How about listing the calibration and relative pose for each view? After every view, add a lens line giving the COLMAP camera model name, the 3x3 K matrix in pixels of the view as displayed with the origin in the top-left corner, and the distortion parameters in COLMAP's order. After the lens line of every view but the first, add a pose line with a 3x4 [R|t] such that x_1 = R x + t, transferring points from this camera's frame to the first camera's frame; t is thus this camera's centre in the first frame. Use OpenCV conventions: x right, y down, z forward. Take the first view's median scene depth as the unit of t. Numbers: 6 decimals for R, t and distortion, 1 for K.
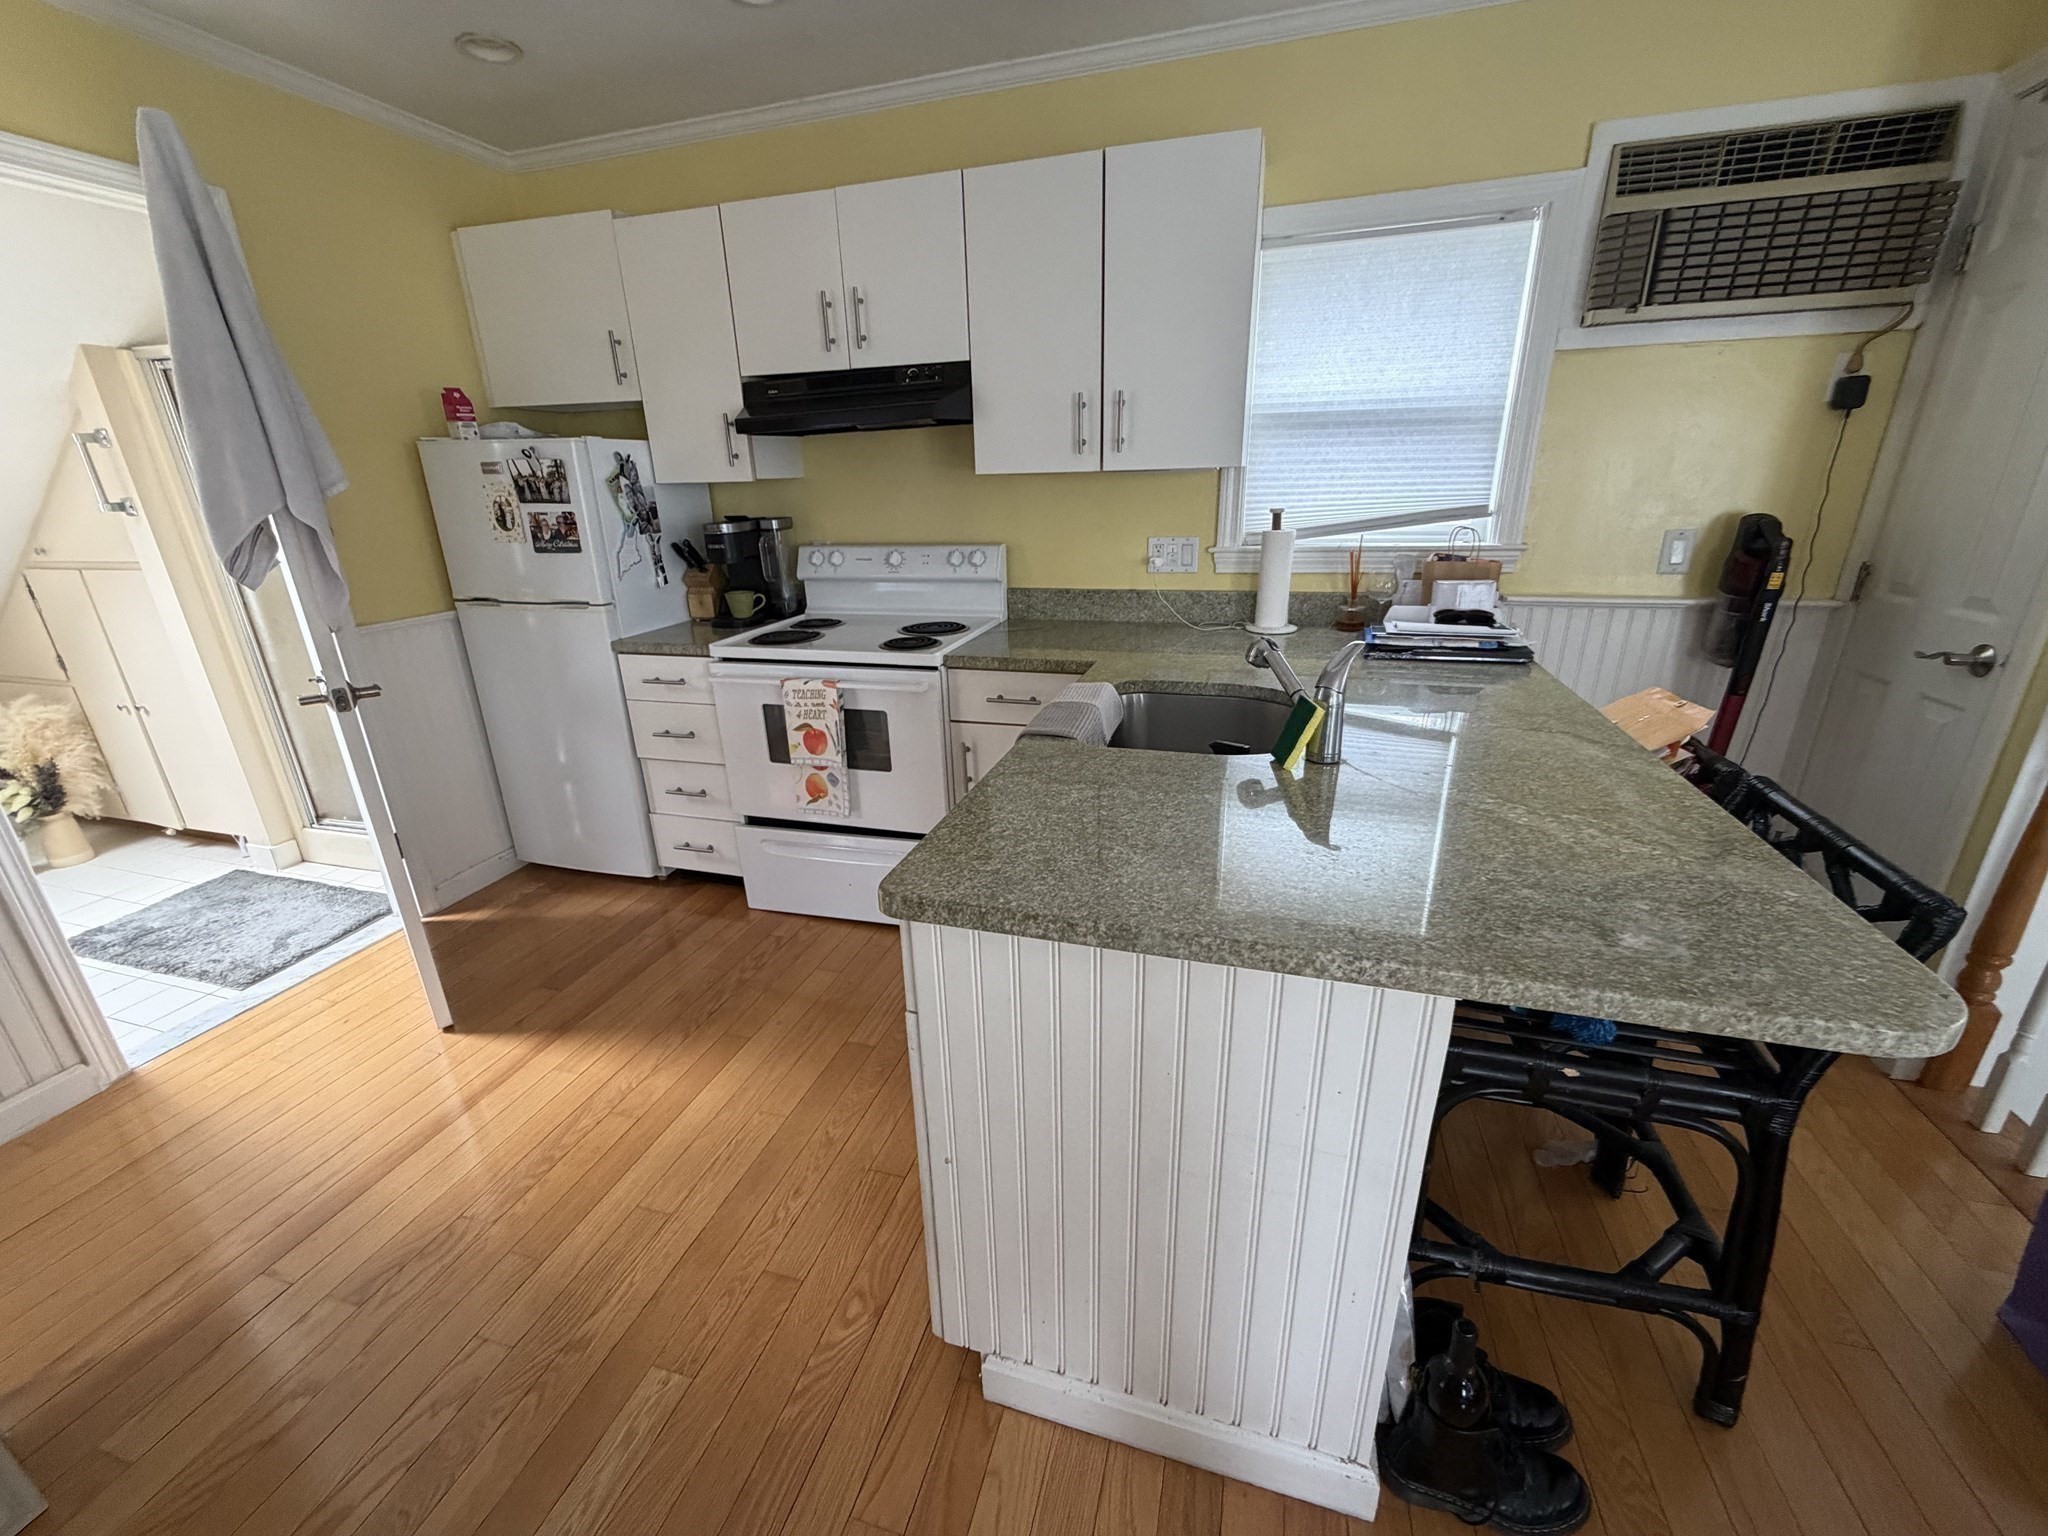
lens RADIAL K [[816.1, 0, 1024.4], [0, 816.1, 772.9], [0, 0, 1]] dist [-0.001743, -0.000021]
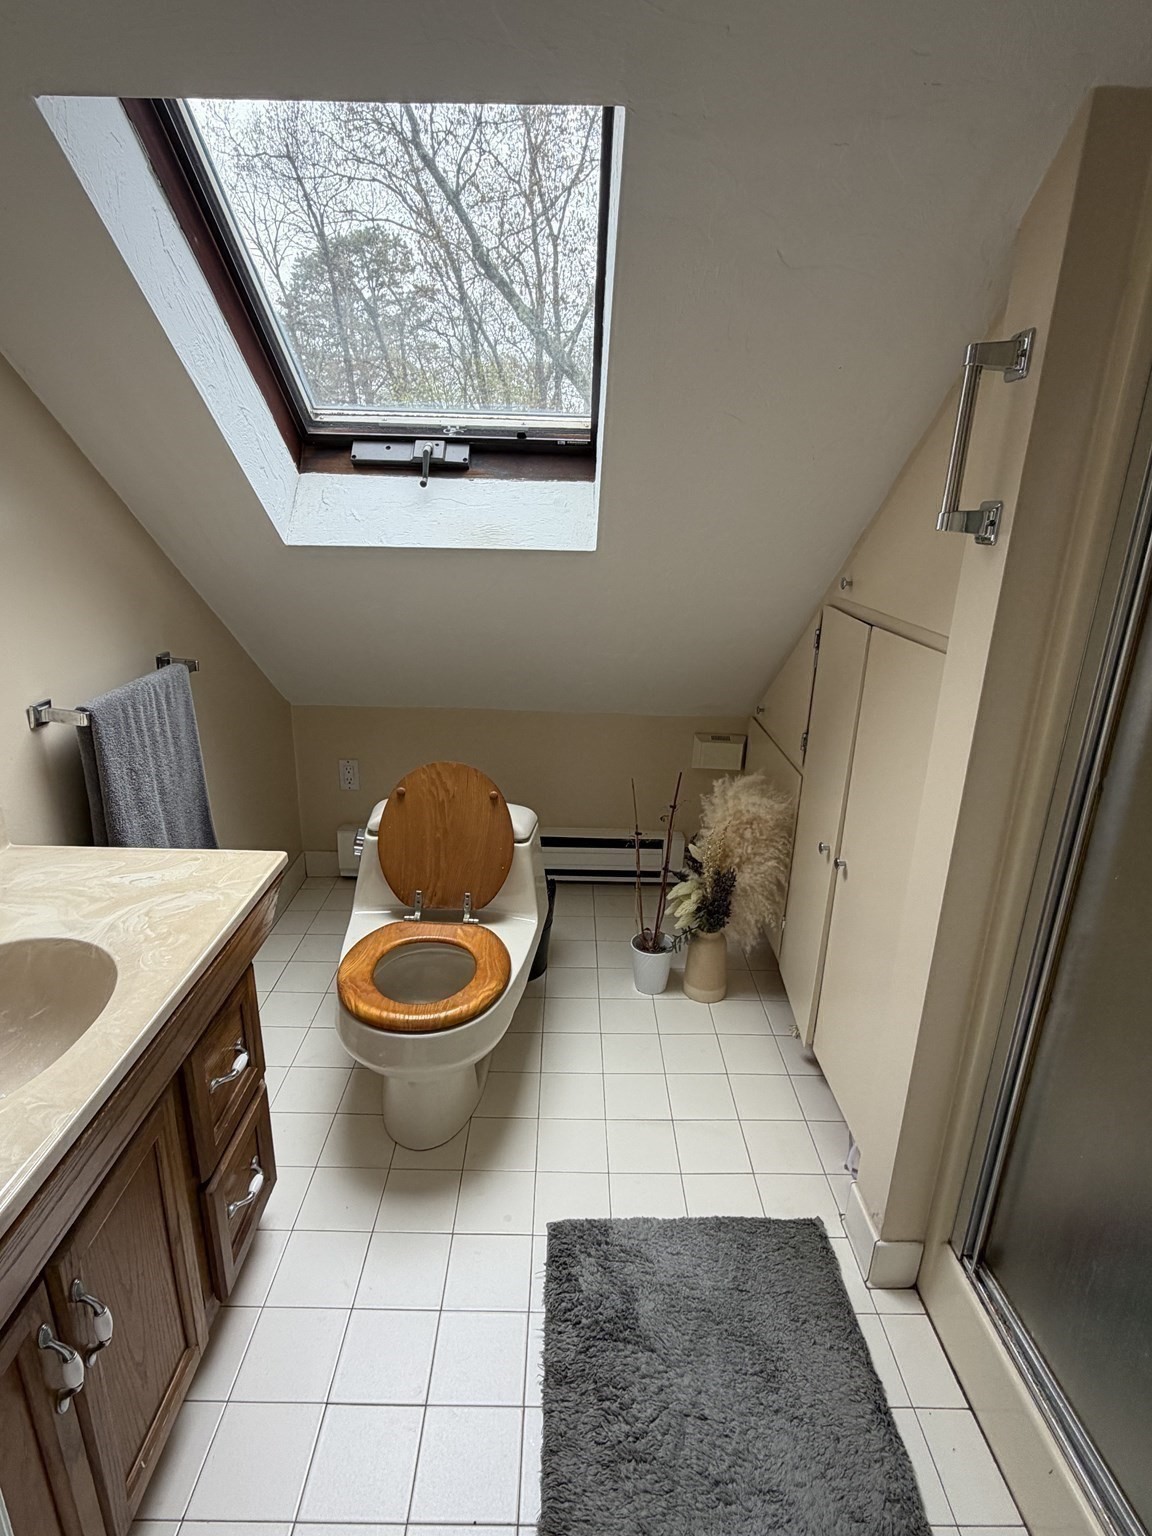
lens RADIAL K [[801.3, 0, 570.6], [0, 801.3, 766.6], [0, 0, 1]] dist [-0.003826, -0.000180]
pose [[0.287630, 0.333287, -0.897880, -0.649931], [-0.359255, 0.906588, 0.221435, -0.198317], [0.887809, 0.258876, 0.380497, 0.592282]]
